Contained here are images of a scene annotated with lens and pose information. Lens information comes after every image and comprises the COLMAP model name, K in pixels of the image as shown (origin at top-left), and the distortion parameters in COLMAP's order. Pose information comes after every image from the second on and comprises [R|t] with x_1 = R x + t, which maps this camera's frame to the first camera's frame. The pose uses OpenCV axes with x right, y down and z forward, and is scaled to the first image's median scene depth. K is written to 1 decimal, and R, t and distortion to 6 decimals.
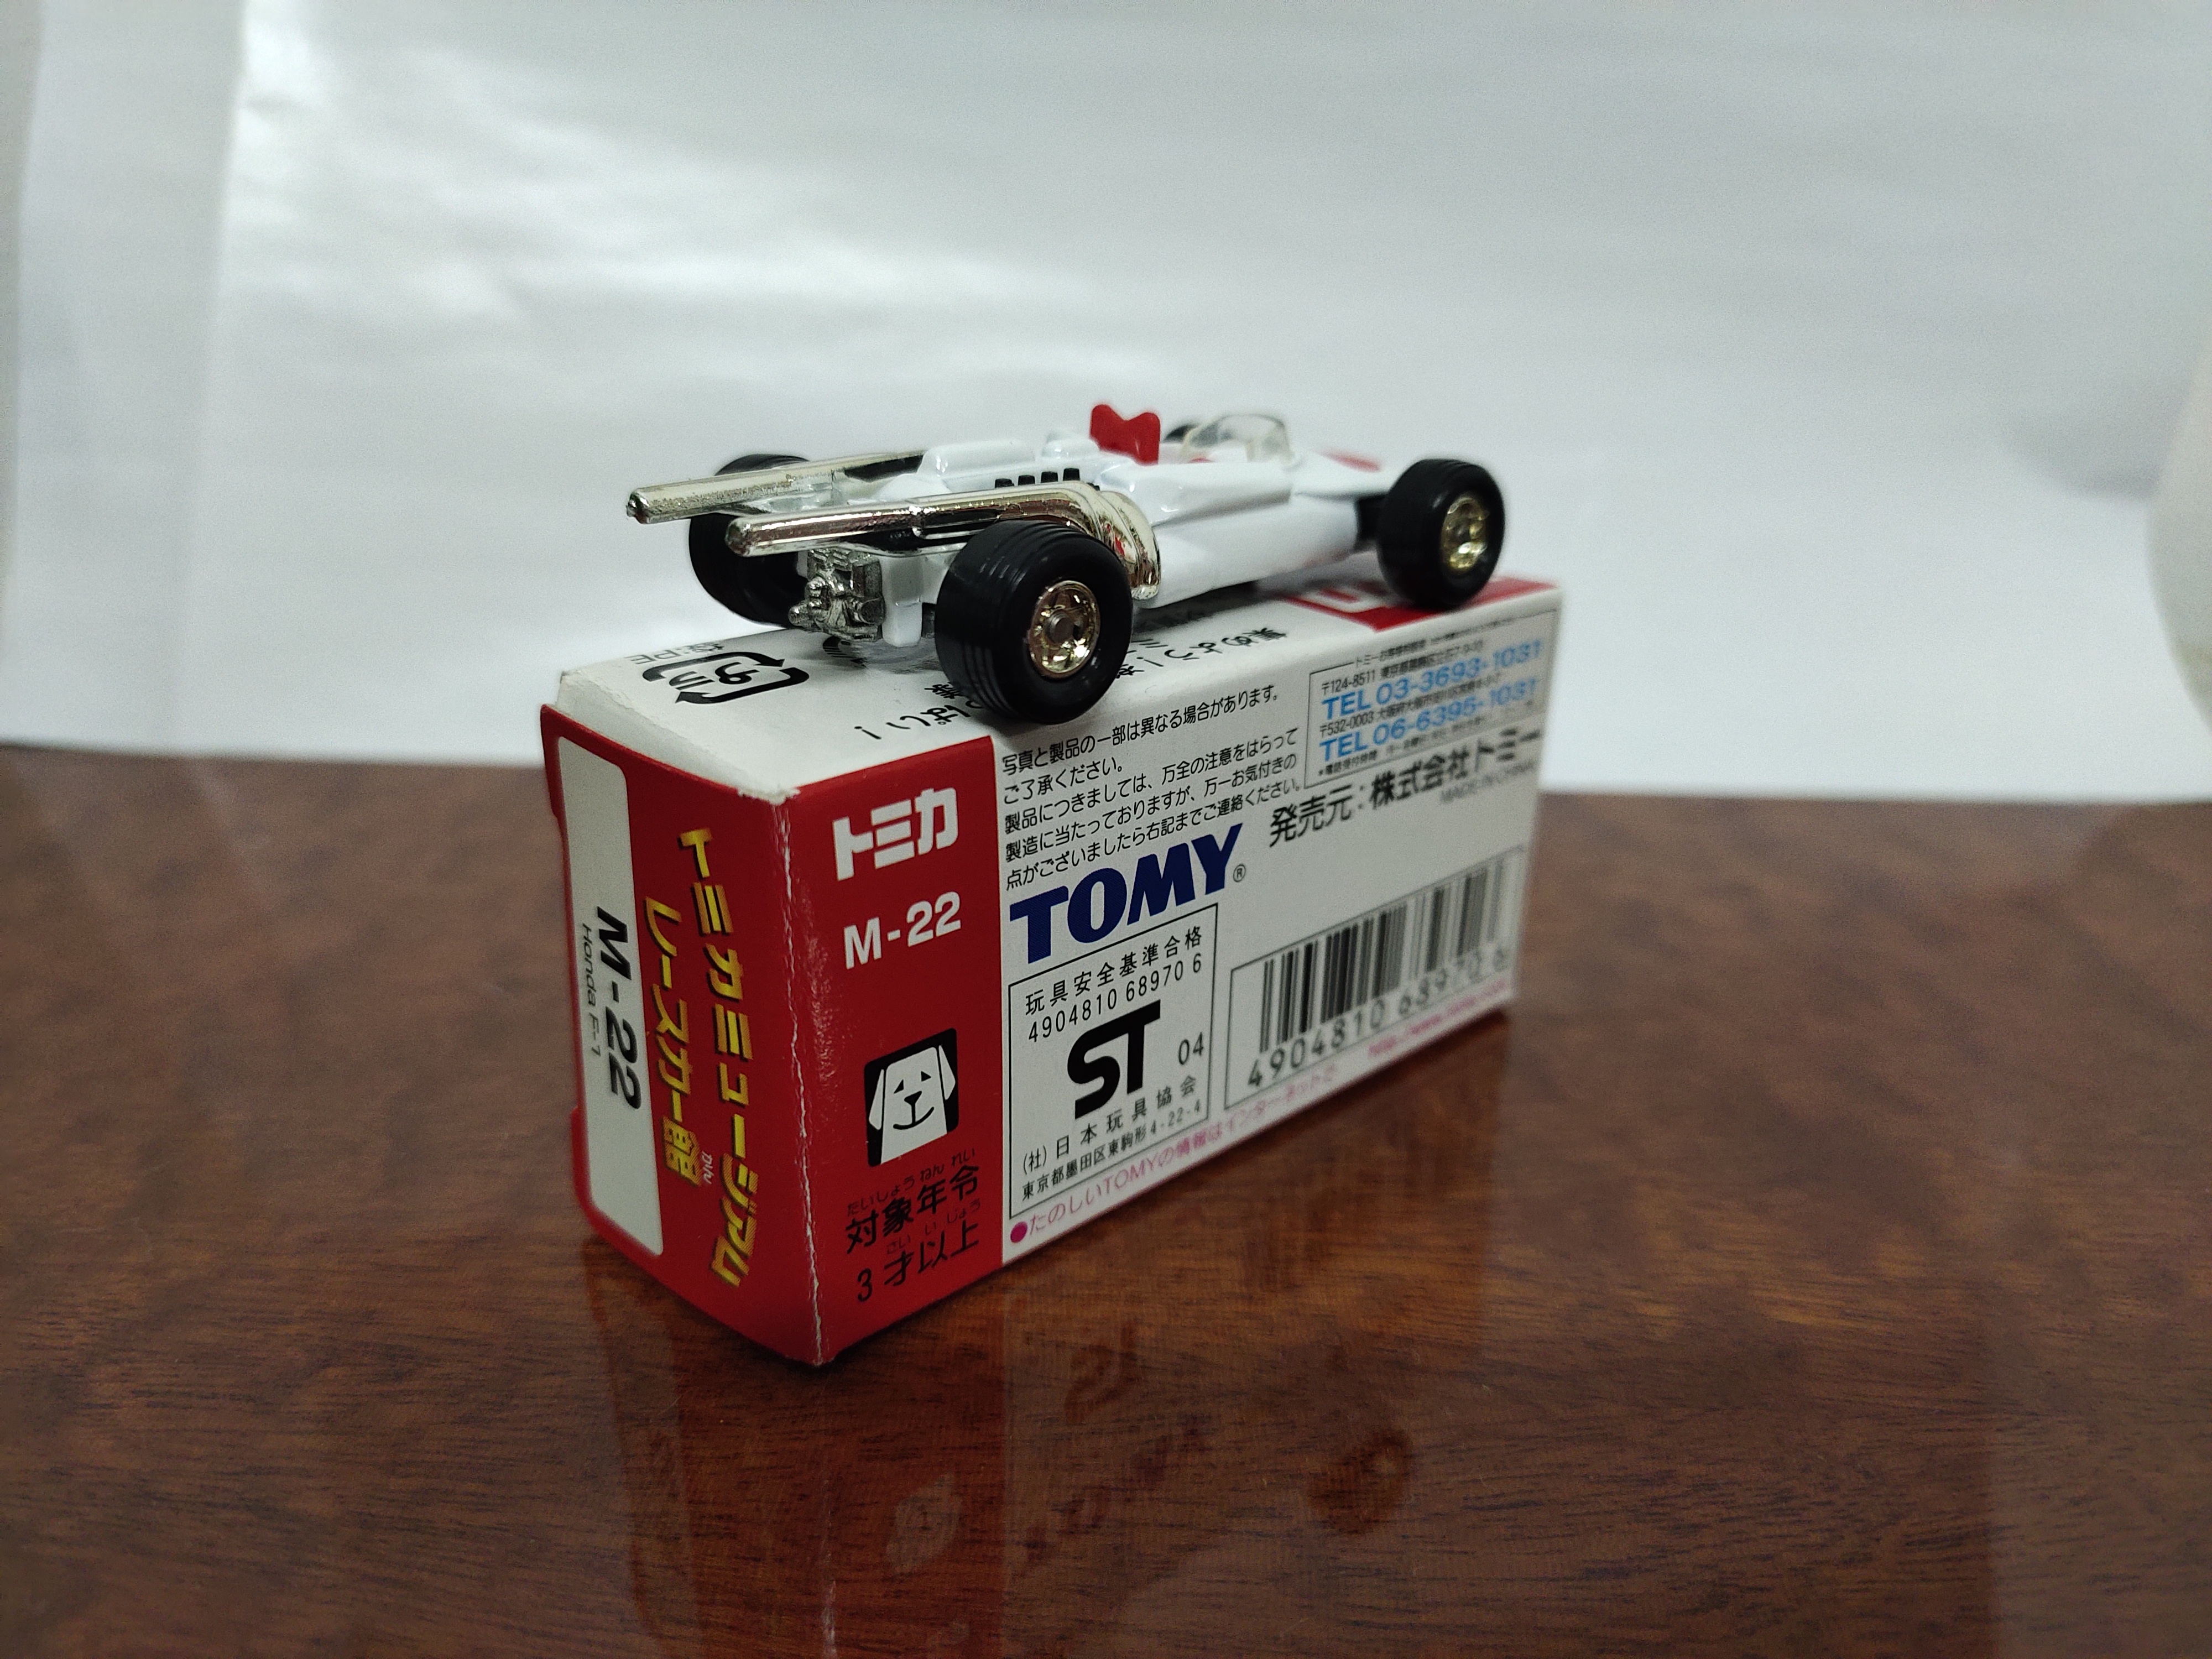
lens RADIAL K [[1746.3, 0, 1106.0], [0, 1746.3, 829.5], [0, 0, 1]] dist [-0.036299, 0.000350]
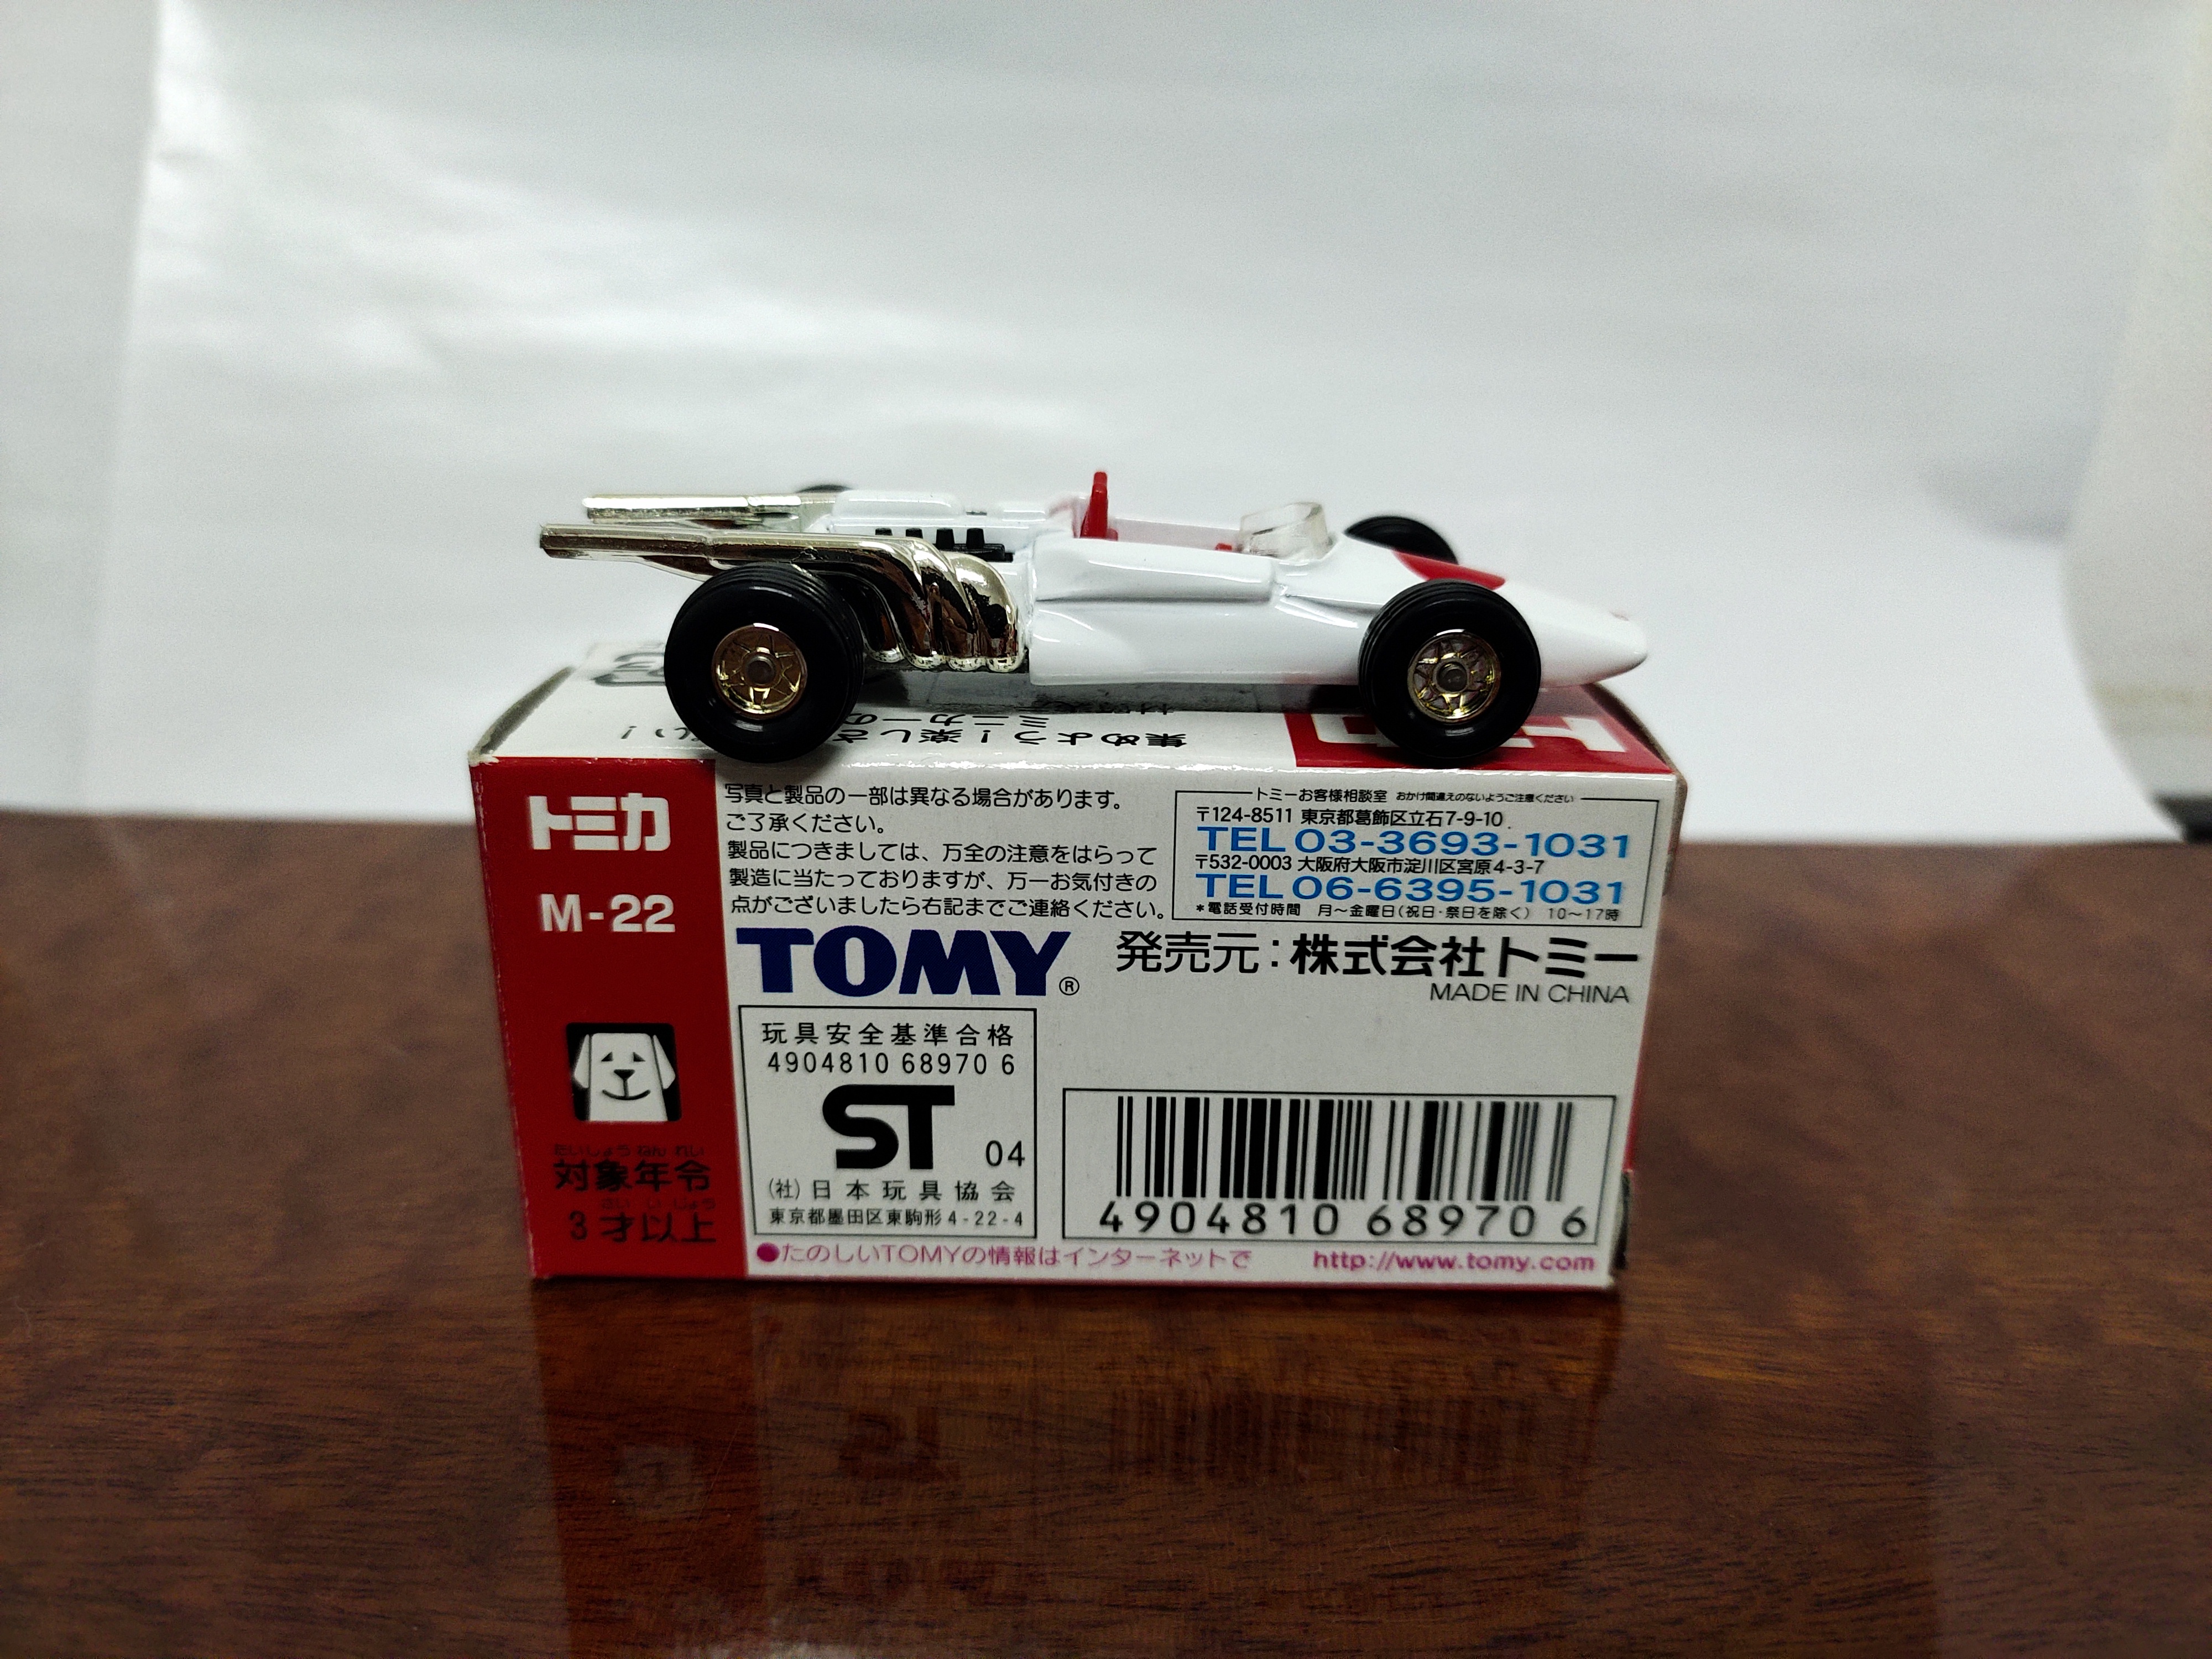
lens RADIAL K [[1746.3, 0, 1106.0], [0, 1746.3, 829.5], [0, 0, 1]] dist [-0.036299, 0.000350]
pose [[0.727170, 0.227875, -0.647531, 0.691463], [-0.253108, 0.965836, 0.055654, -0.114715], [0.638091, 0.123425, 0.760004, 0.315531]]
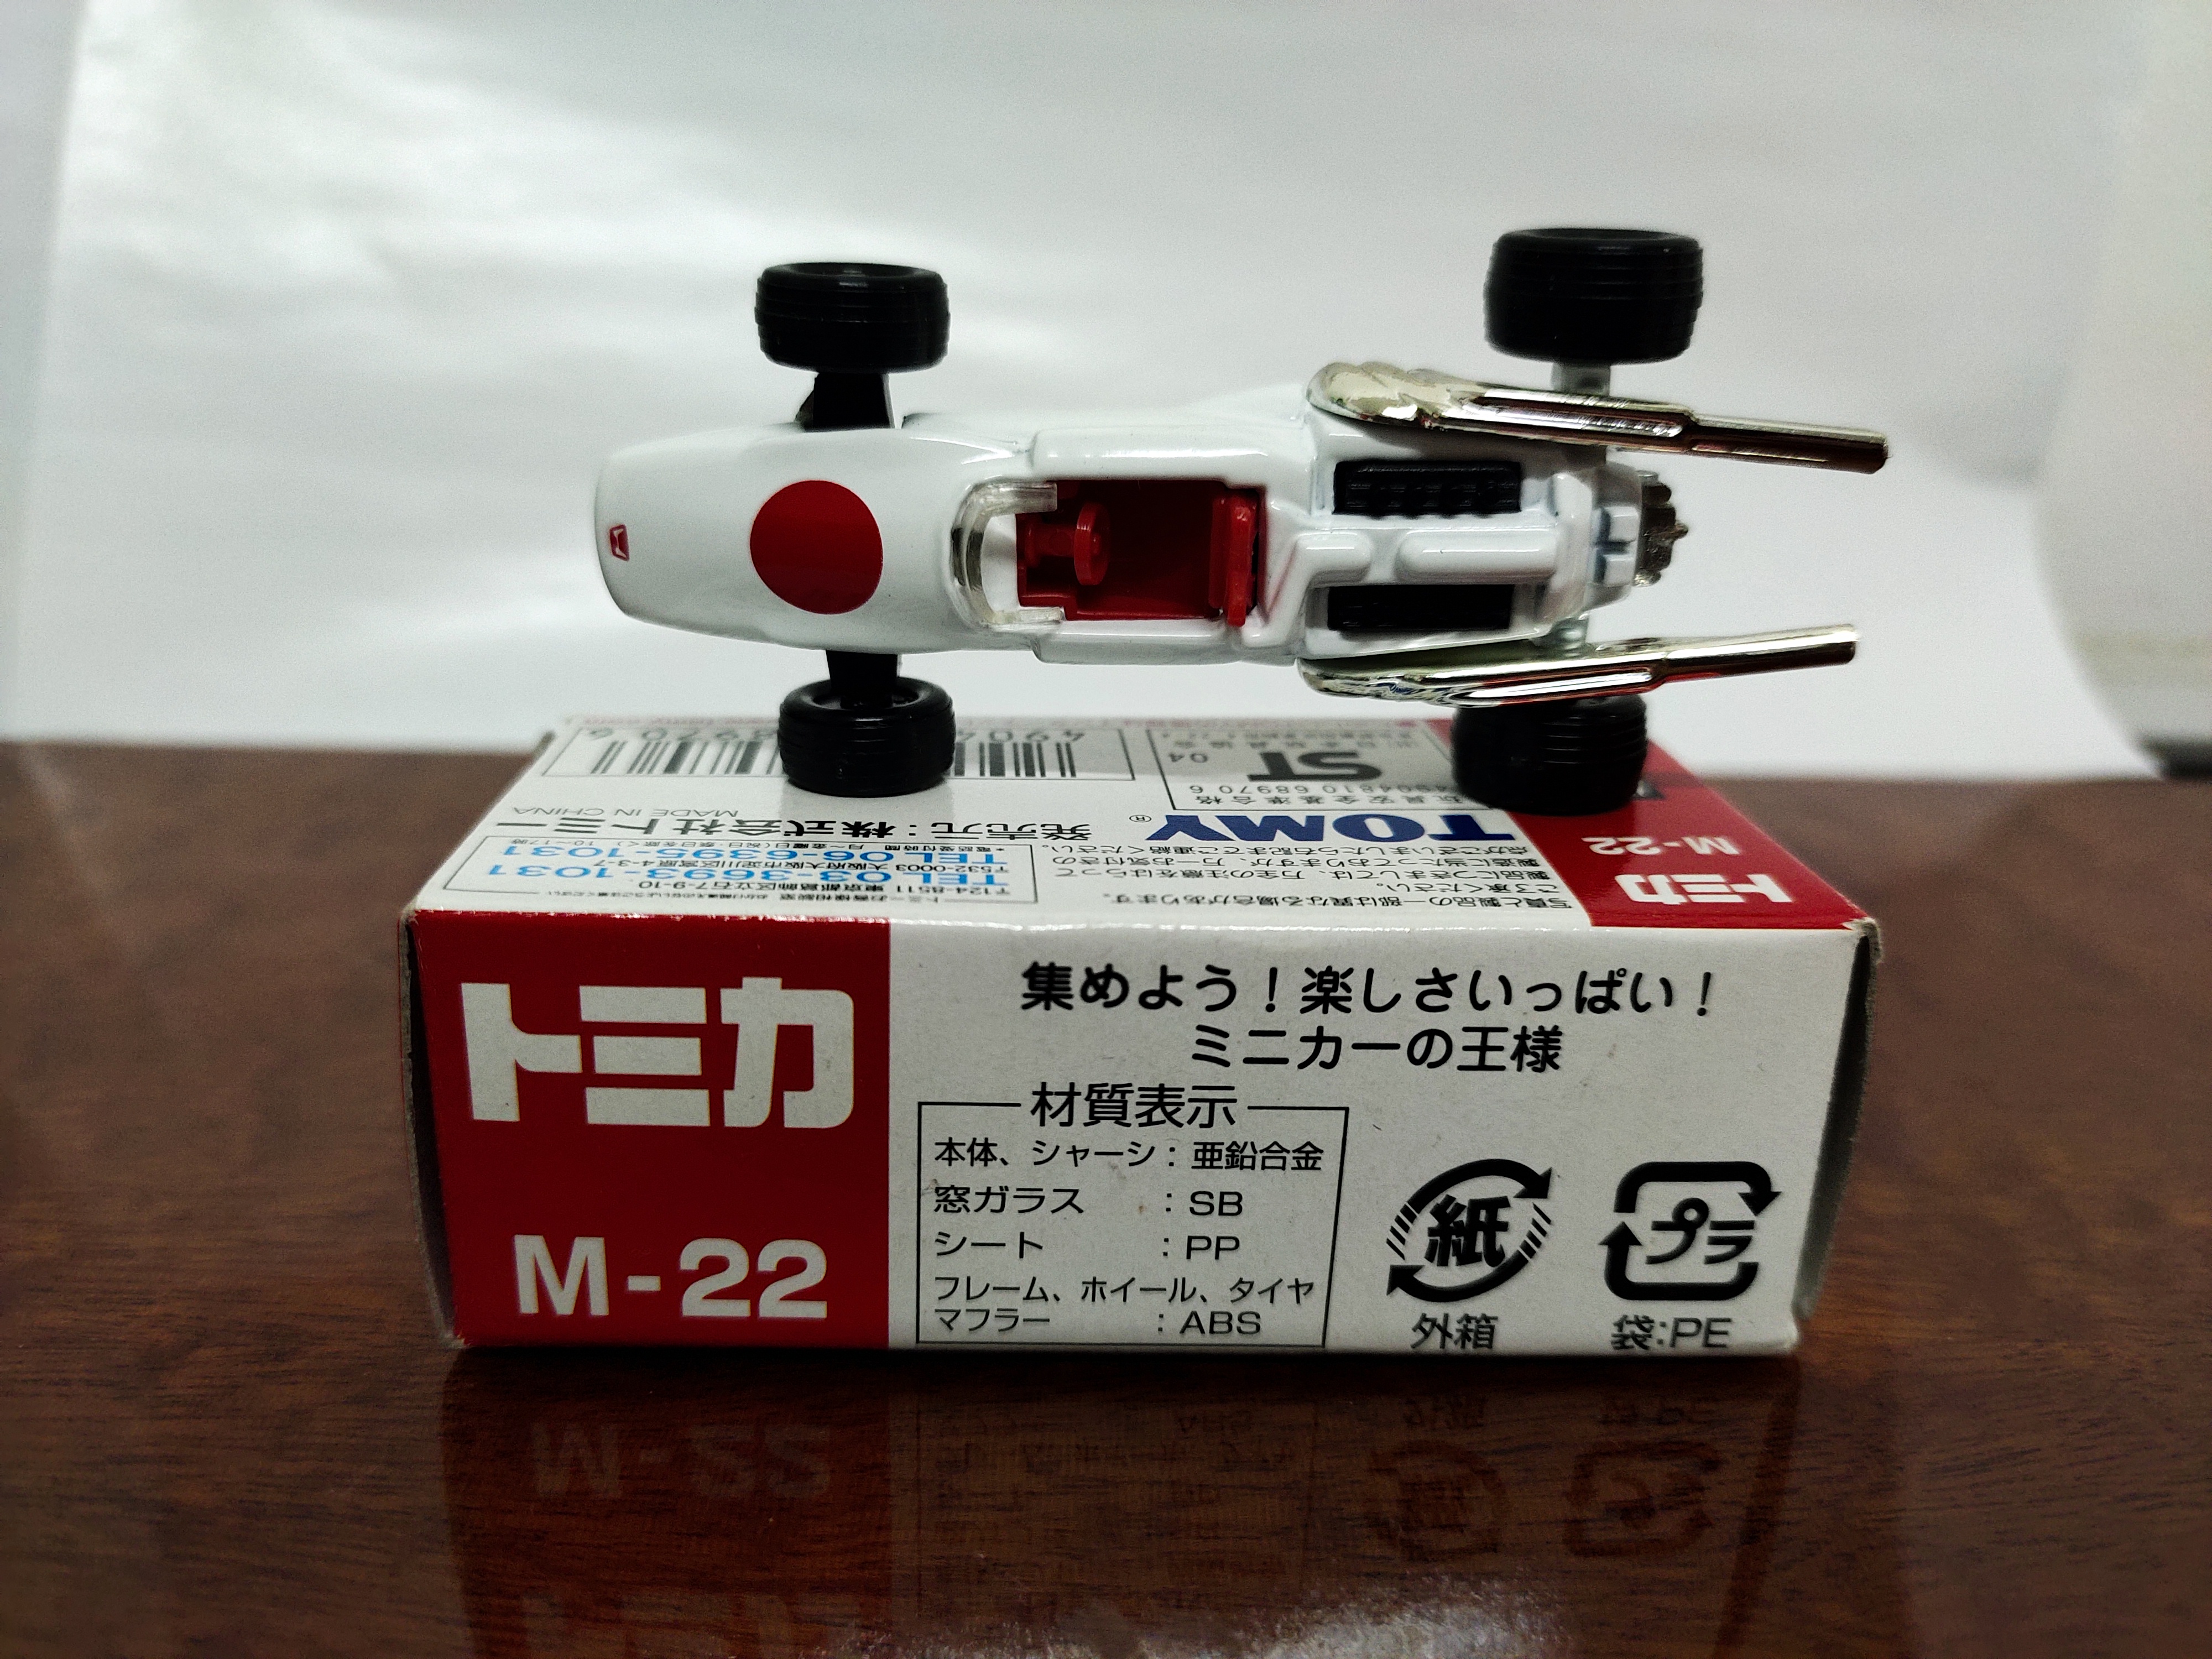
lens RADIAL K [[1786.1, 0, 1074.4], [0, 1786.1, 804.2], [0, 0, 1]] dist [-0.028378, 0.005422]
pose [[-0.707285, -0.651705, -0.273913, 0.348951], [0.196997, -0.553821, 0.808996, -0.690952], [-0.678925, 0.518231, 0.520093, 0.596636]]
